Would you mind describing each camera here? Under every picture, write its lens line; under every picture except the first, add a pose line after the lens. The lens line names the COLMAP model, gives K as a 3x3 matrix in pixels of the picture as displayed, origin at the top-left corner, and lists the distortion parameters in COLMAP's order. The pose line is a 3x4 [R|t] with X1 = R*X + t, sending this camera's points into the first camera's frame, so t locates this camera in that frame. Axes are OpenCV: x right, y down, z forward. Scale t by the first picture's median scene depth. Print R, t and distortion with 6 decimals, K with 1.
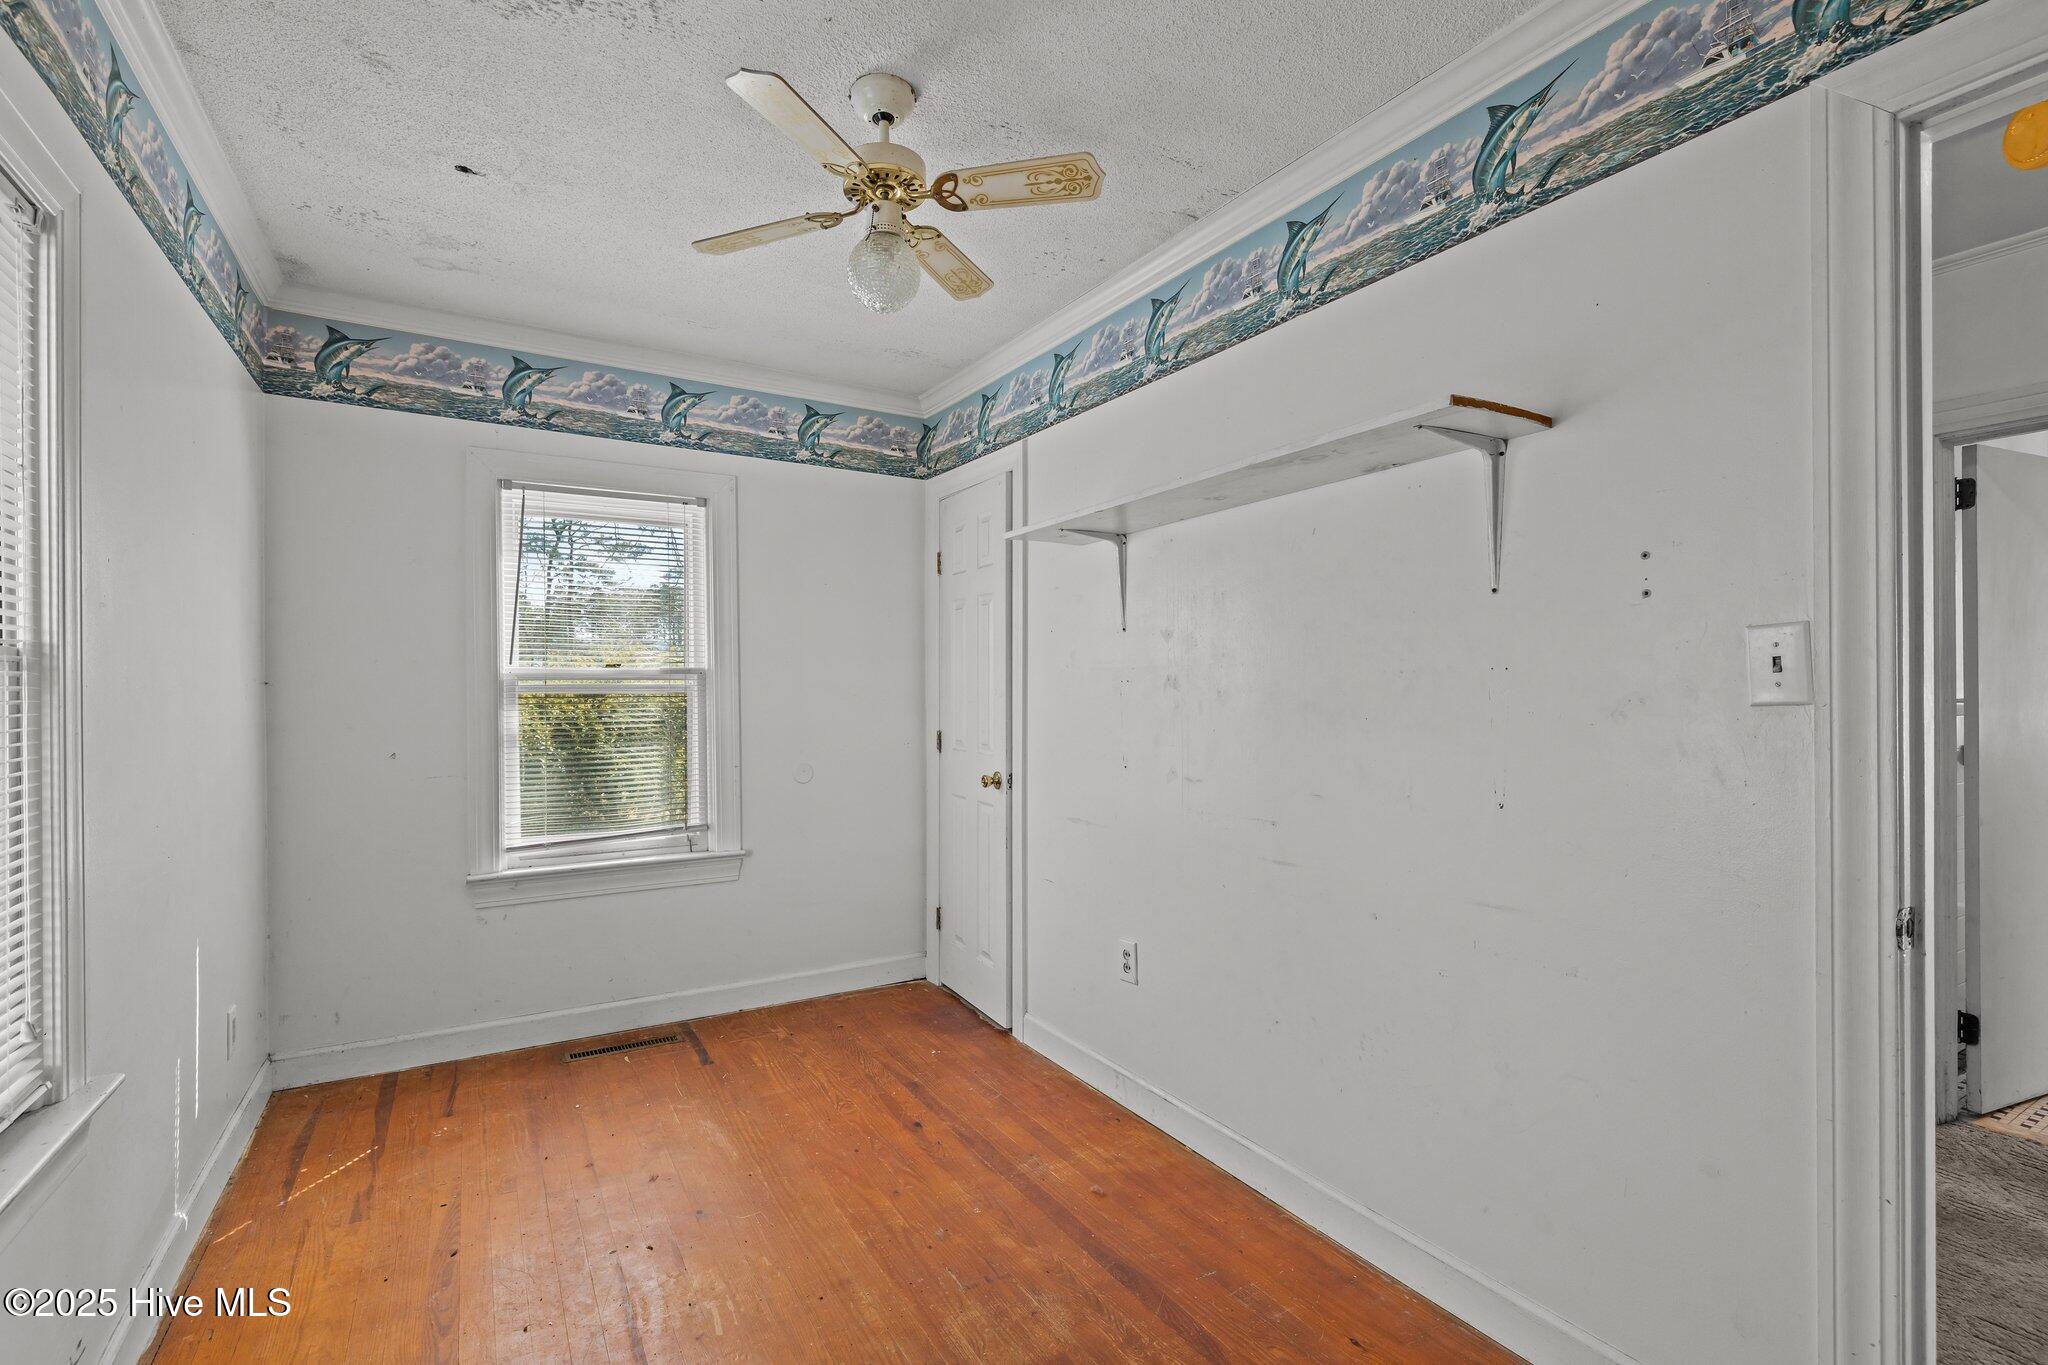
lens RADIAL K [[916.7, 0, 1012.9], [0, 916.7, 689.6], [0, 0, 1]] dist [-0.012533, 0.001648]
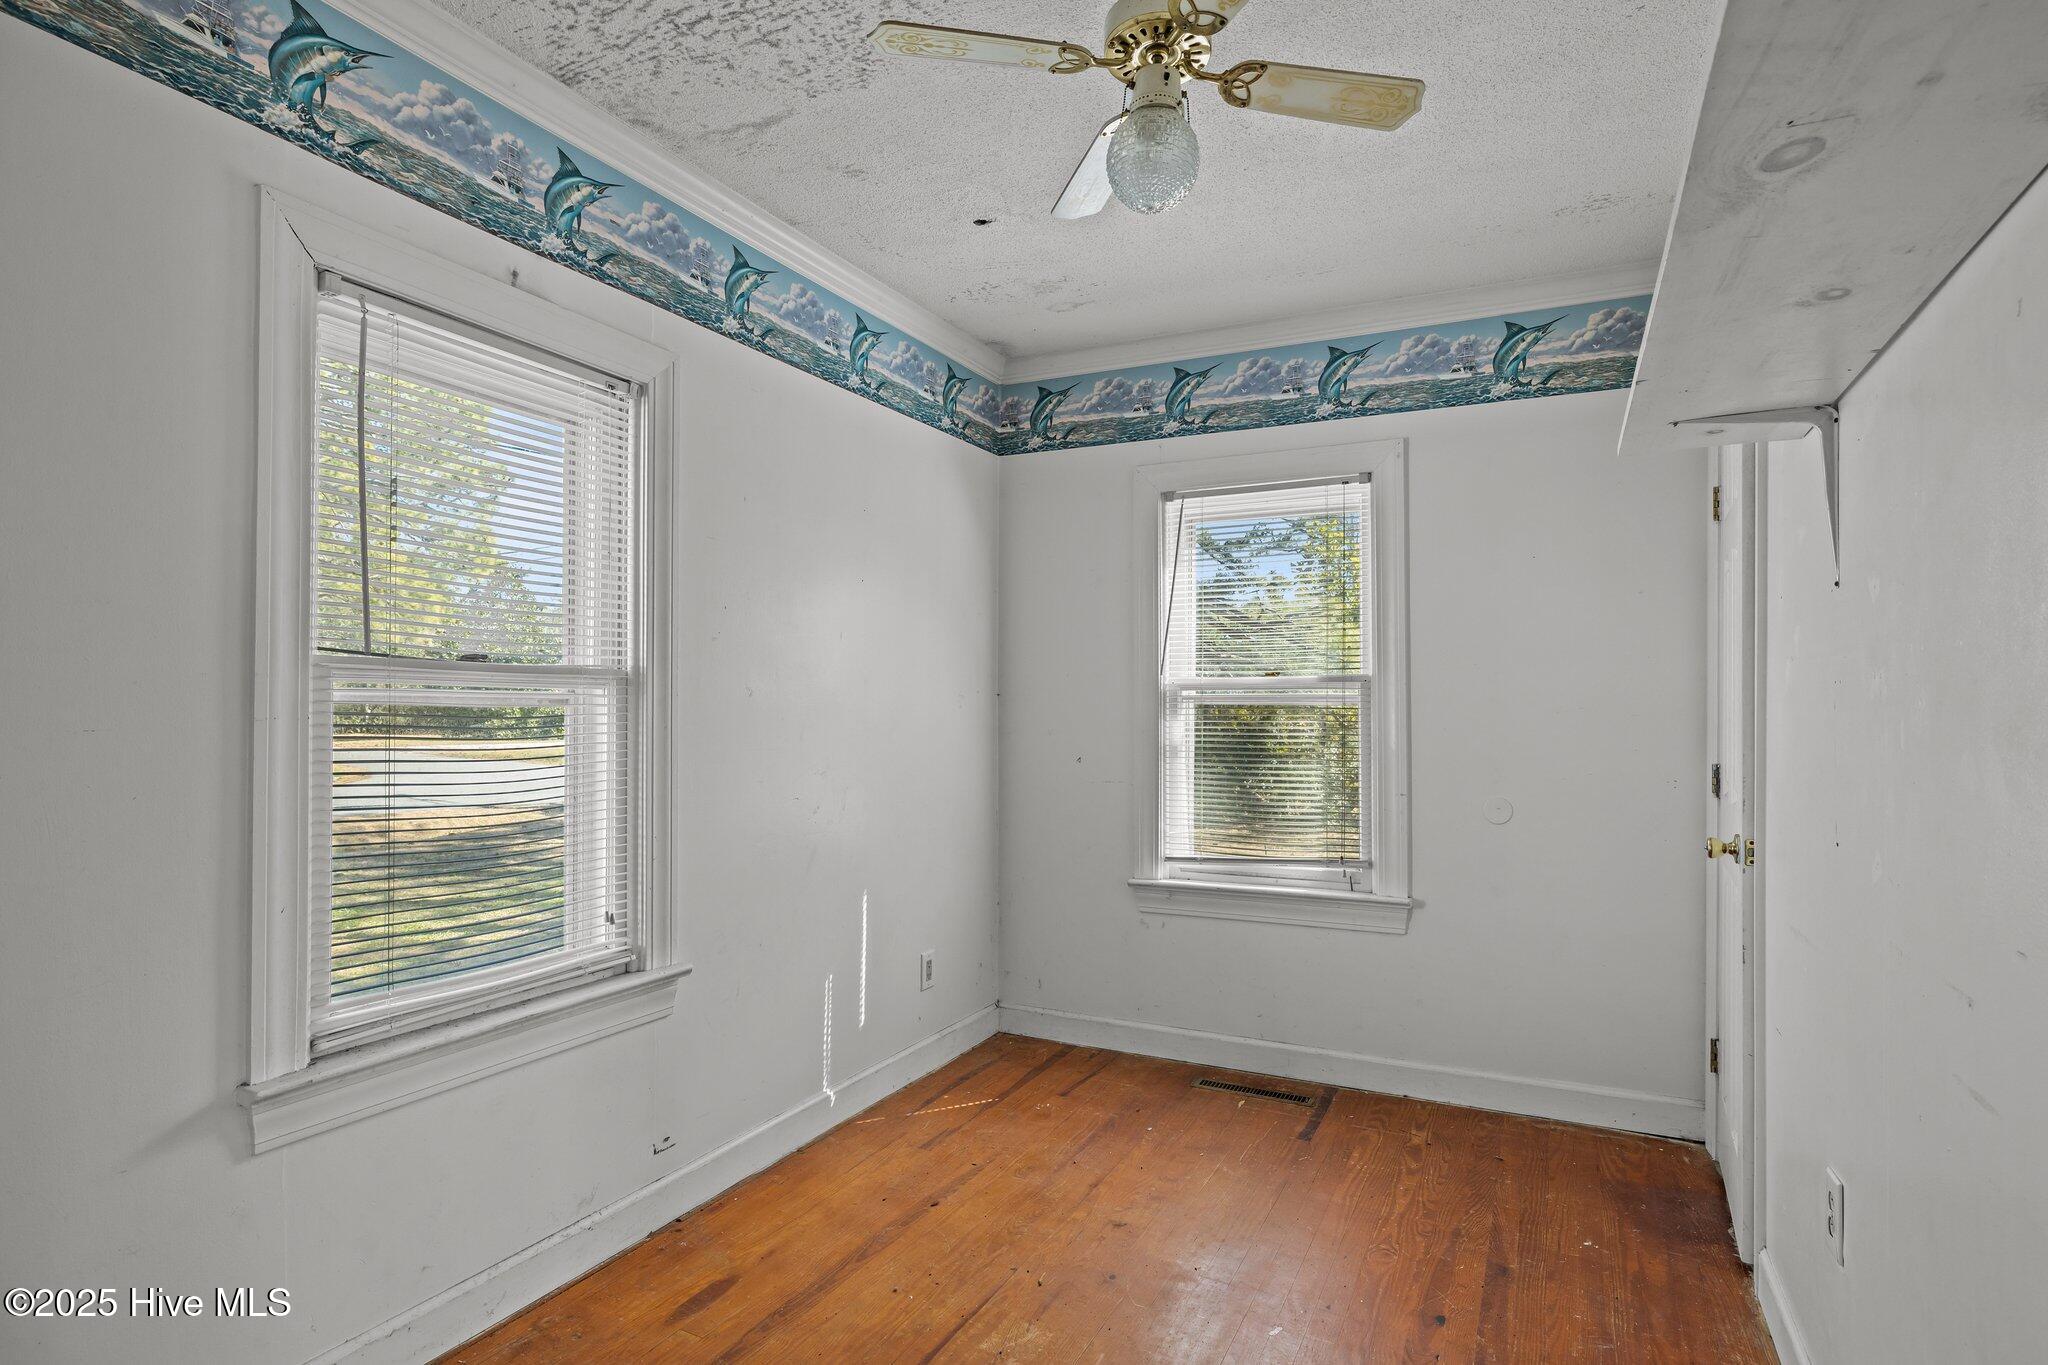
lens RADIAL K [[1043.4, 0, 1023.9], [0, 1043.4, 690.1], [0, 0, 1]] dist [-0.001432, -0.001112]
pose [[0.548145, -0.002826, -0.836378, 0.320819], [0.001974, 0.999996, -0.002085, -0.008621], [0.836381, -0.000508, 0.548149, 0.232159]]
